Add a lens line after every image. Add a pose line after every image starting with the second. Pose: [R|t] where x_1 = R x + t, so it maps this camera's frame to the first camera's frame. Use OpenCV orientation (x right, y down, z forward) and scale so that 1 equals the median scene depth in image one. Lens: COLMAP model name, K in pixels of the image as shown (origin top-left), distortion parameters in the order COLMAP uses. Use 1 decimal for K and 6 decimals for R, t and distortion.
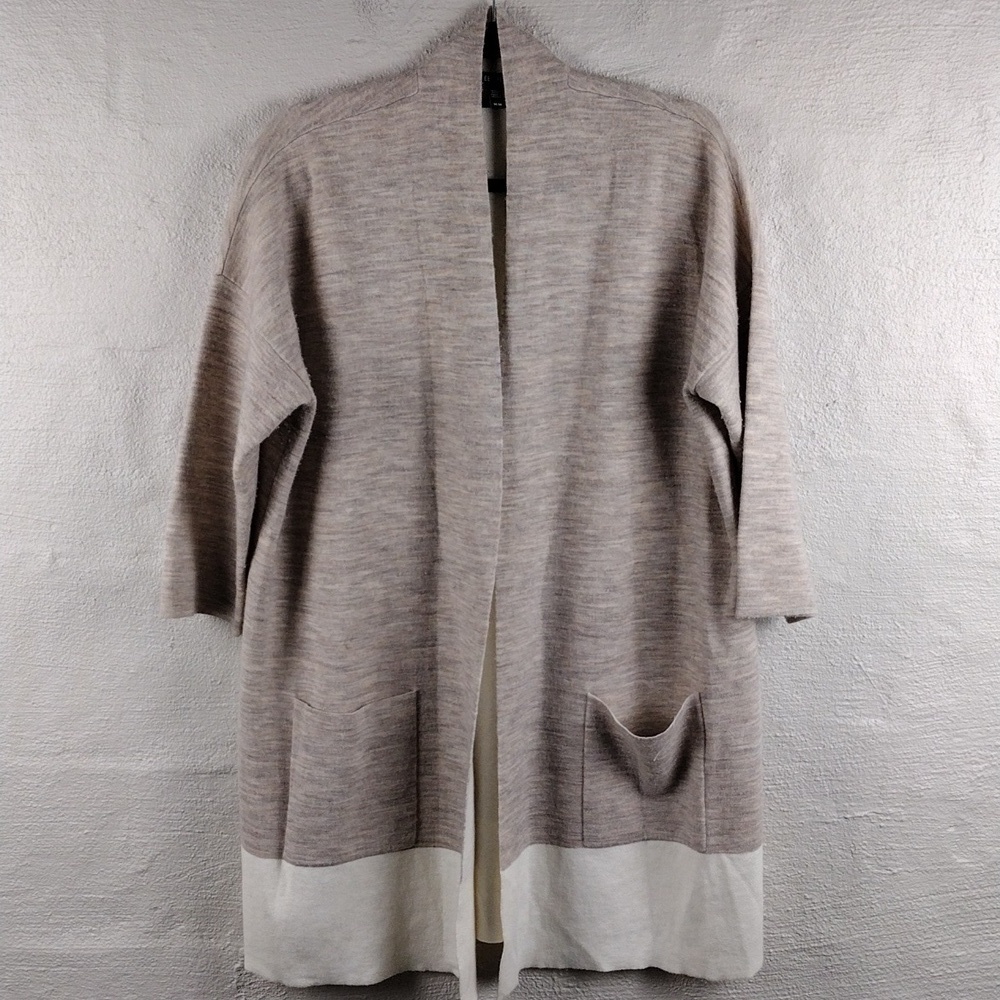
lens RADIAL K [[1653.2, 0, 489.4], [0, 1653.2, 502.9], [0, 0, 1]] dist [0.119570, -0.194655]
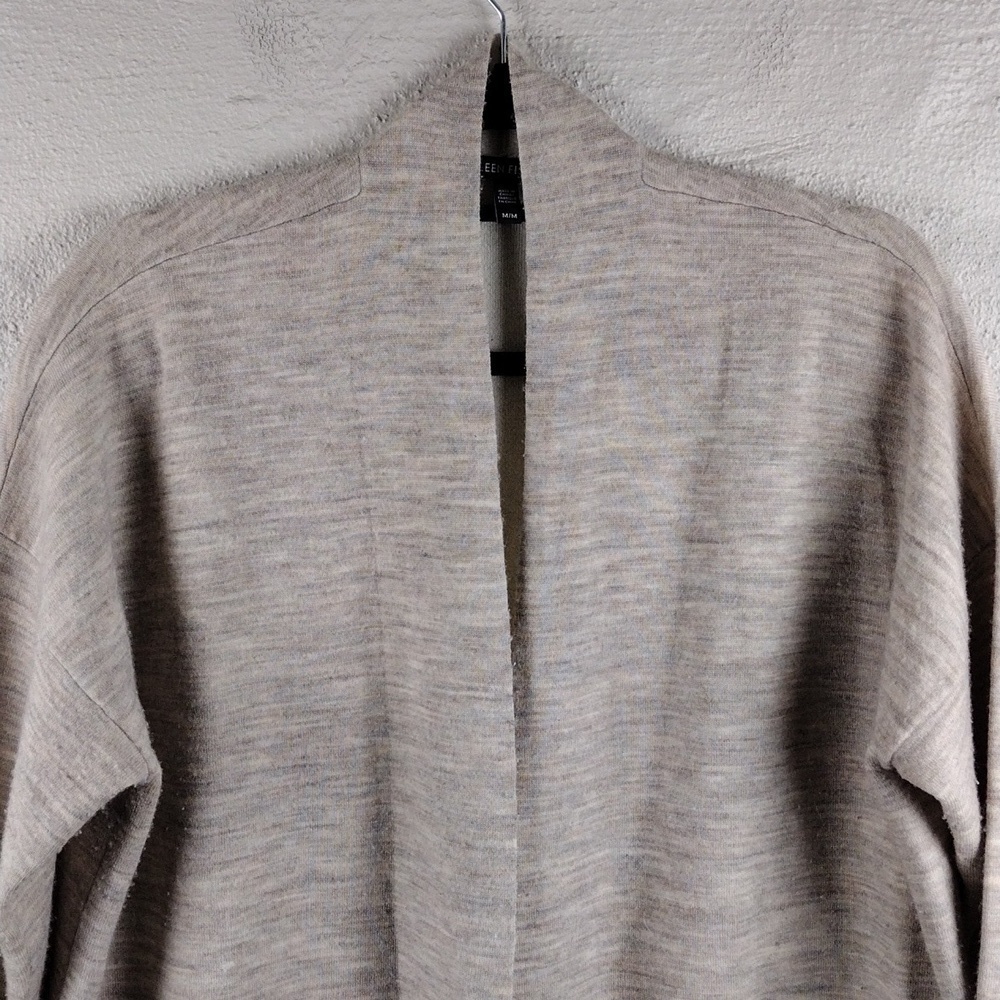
lens RADIAL K [[1653.2, 0, 489.4], [0, 1653.2, 502.9], [0, 0, 1]] dist [0.119570, -0.194655]
pose [[0.999838, 0.004748, -0.017358, 0.007758], [-0.005634, 0.998665, -0.051356, -0.115022], [0.017091, 0.051445, 0.998530, 0.452862]]
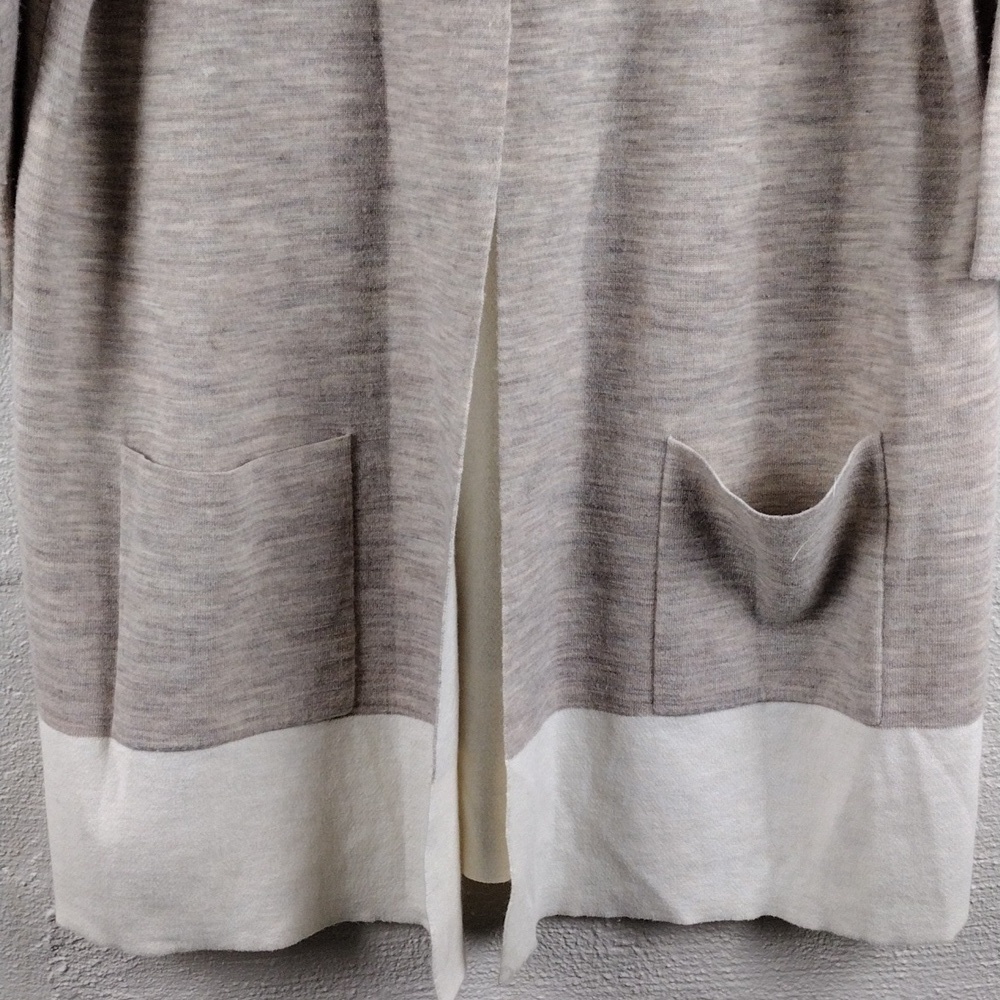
lens RADIAL K [[1653.2, 0, 489.4], [0, 1653.2, 502.9], [0, 0, 1]] dist [0.119570, -0.194655]
pose [[0.999997, -0.000362, 0.002446, -0.000008], [0.000113, 0.994874, 0.101122, 0.083177], [-0.002470, -0.101121, 0.994871, 0.471006]]
